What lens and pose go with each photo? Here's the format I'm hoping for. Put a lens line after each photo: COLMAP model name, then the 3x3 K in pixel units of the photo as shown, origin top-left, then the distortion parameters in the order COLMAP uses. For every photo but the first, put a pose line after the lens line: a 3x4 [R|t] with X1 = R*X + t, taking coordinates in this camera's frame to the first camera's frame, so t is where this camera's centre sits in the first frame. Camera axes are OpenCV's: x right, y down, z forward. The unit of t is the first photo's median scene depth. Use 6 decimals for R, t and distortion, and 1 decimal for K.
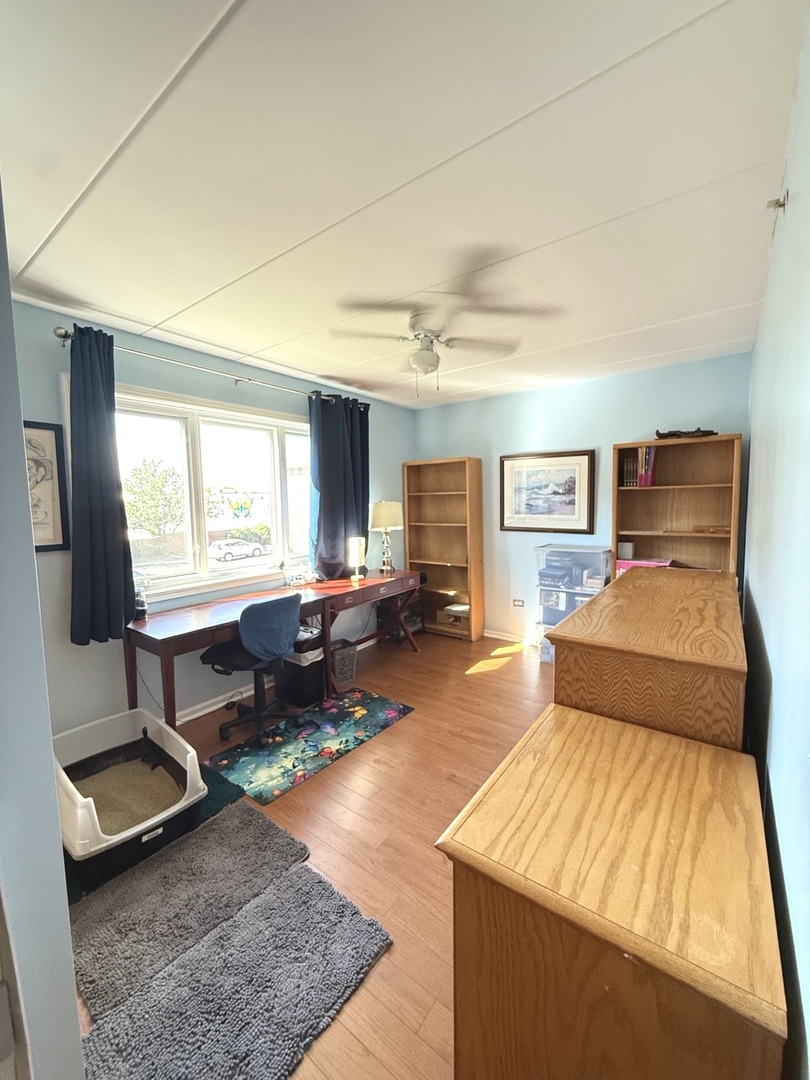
lens RADIAL K [[431.2, 0, 406.1], [0, 431.2, 536.2], [0, 0, 1]] dist [0.000348, 0.000657]
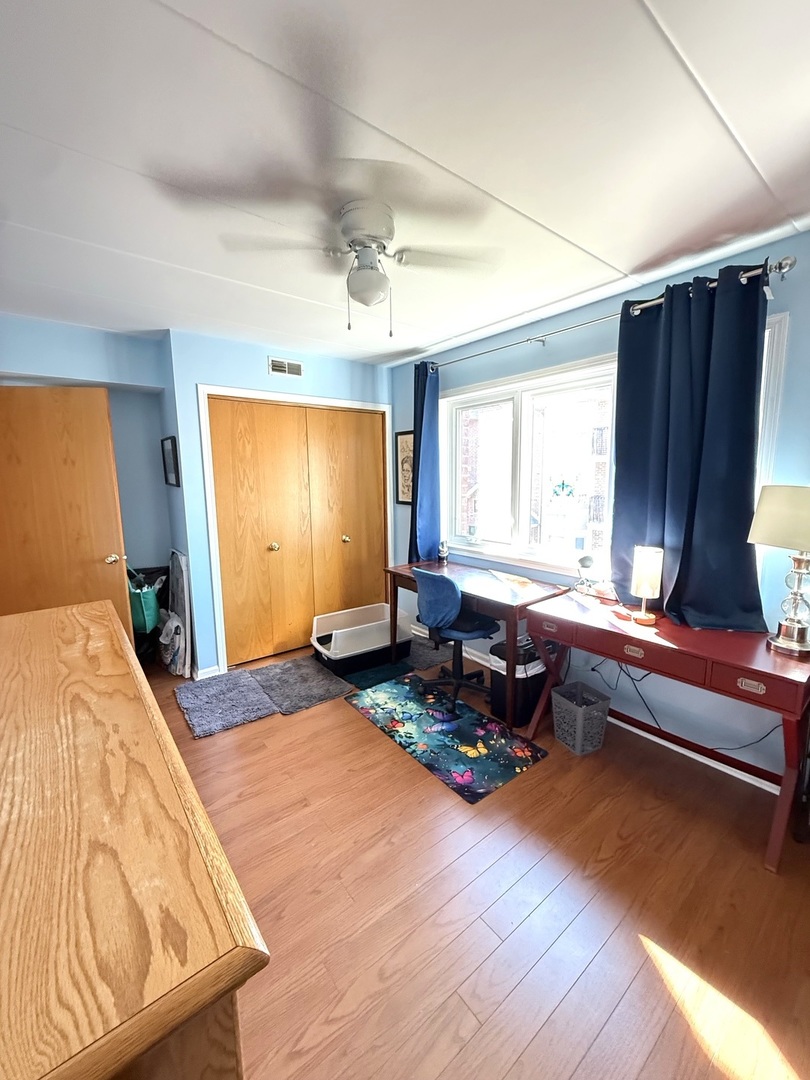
lens RADIAL K [[431.2, 0, 406.1], [0, 431.2, 536.2], [0, 0, 1]] dist [0.000348, 0.000657]
pose [[-0.256528, 0.157163, -0.953673, 0.611384], [-0.065289, 0.981620, 0.179331, -0.111746], [0.964329, 0.108268, -0.241552, 1.025687]]
